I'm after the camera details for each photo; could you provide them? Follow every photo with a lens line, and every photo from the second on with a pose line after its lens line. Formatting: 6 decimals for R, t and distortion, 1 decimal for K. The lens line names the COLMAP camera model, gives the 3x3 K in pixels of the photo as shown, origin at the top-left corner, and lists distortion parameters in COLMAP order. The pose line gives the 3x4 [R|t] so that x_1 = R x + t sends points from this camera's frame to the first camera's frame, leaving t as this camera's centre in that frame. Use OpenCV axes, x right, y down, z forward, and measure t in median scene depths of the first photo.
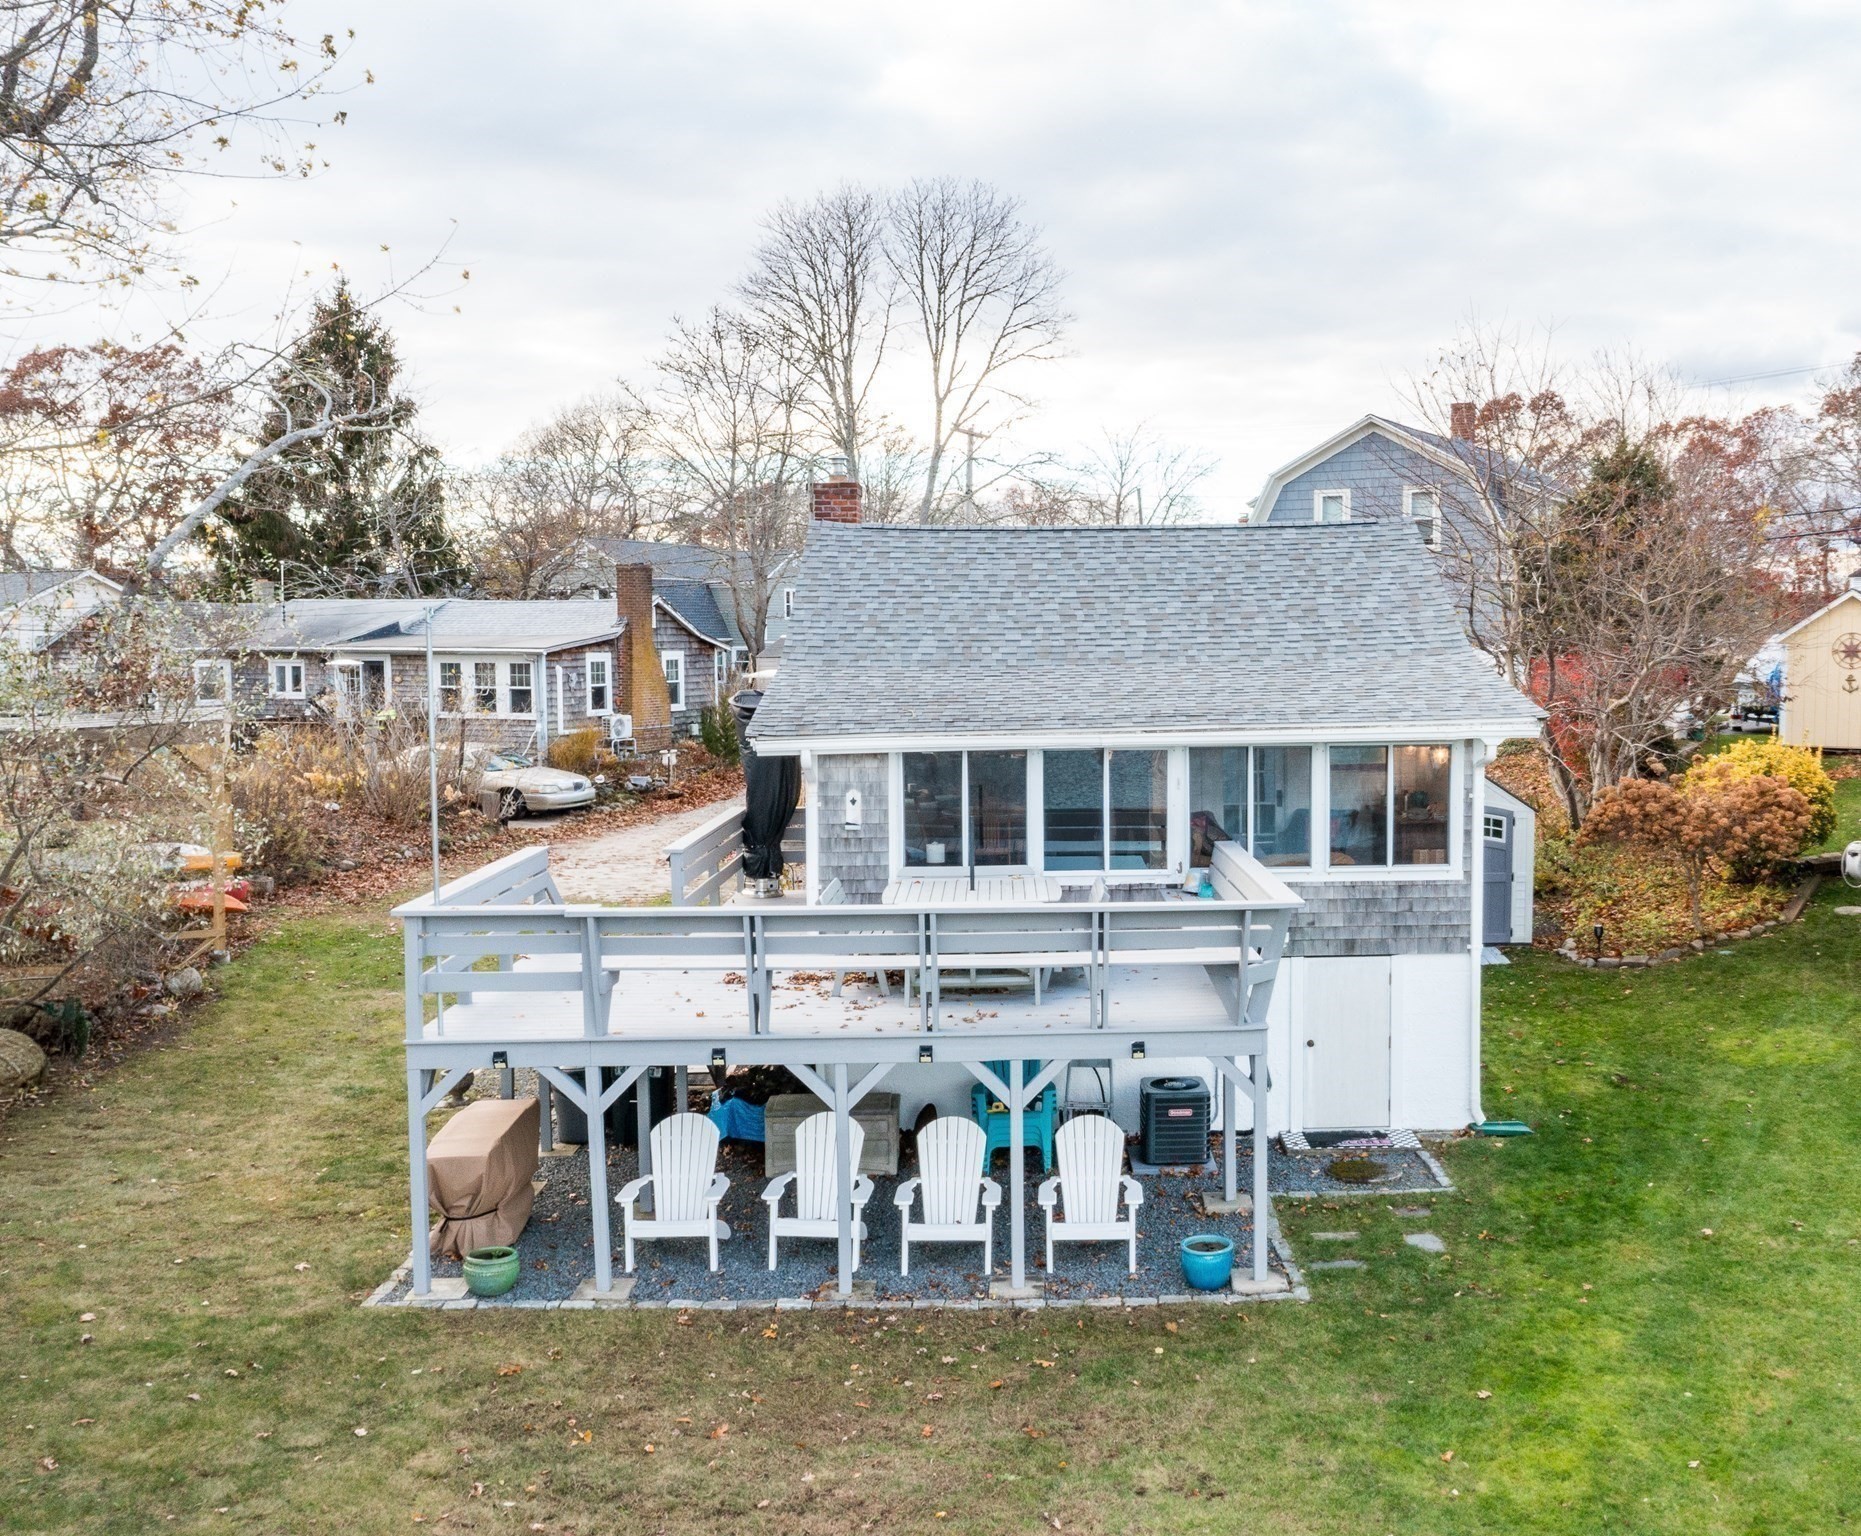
lens RADIAL K [[1857.4, 0, 1094.9], [0, 1857.4, 771.8], [0, 0, 1]] dist [0.010500, 0.032415]
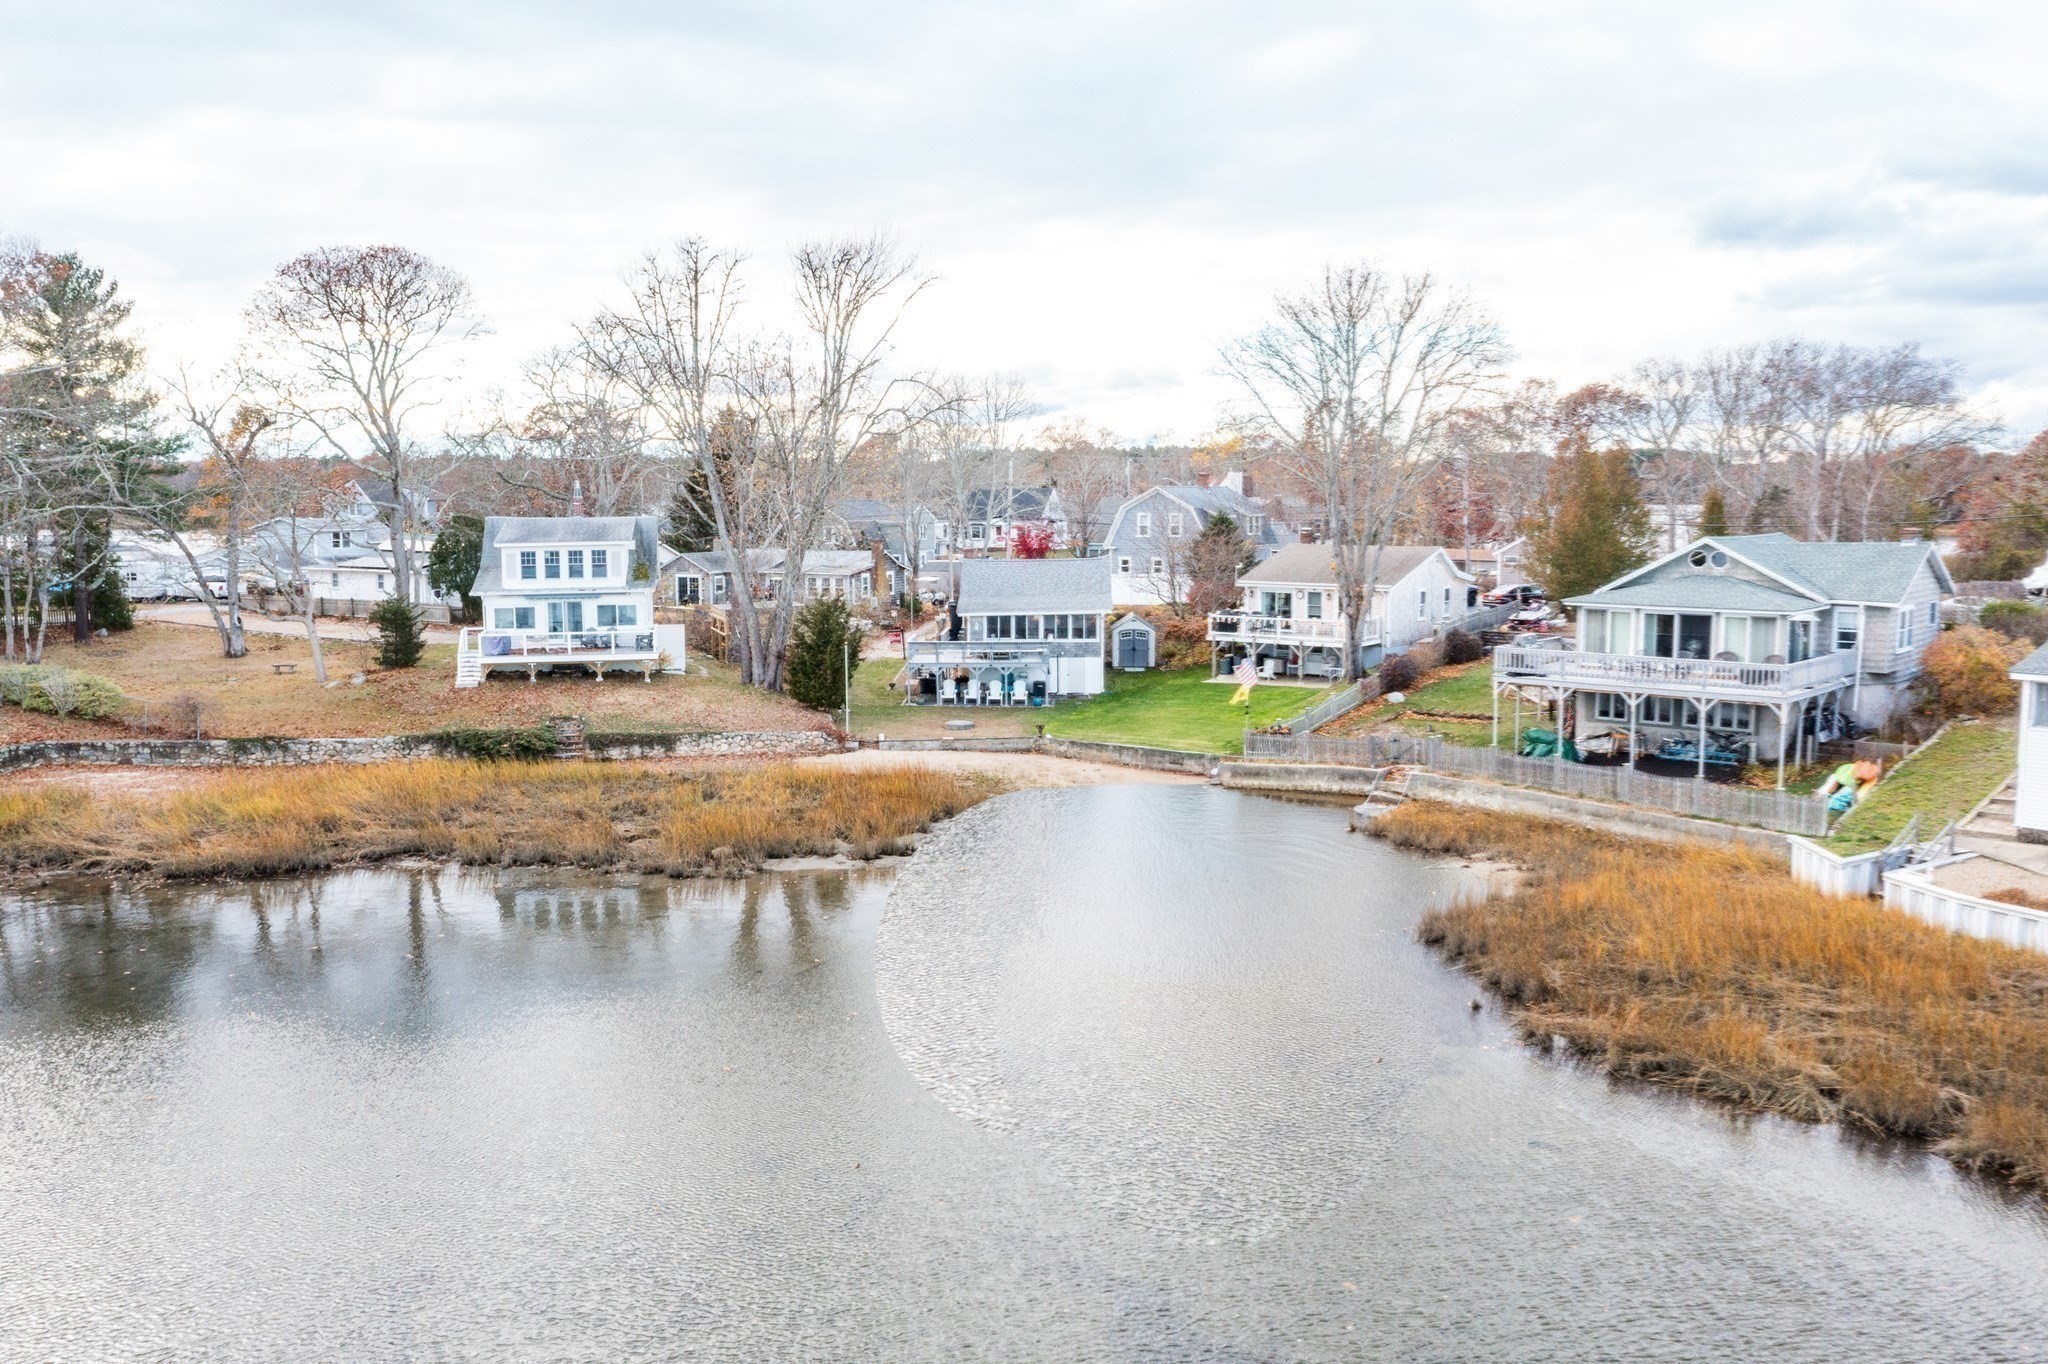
lens RADIAL K [[1657.9, 0, 1024.0], [0, 1657.9, 682.0], [0, 0, 1]] dist [0.001121, 0.003641]
pose [[0.997653, 0.004287, -0.068334, 0.306517], [-0.001657, 0.999257, 0.038498, -0.004368], [0.068448, -0.038295, 0.996919, -3.491145]]
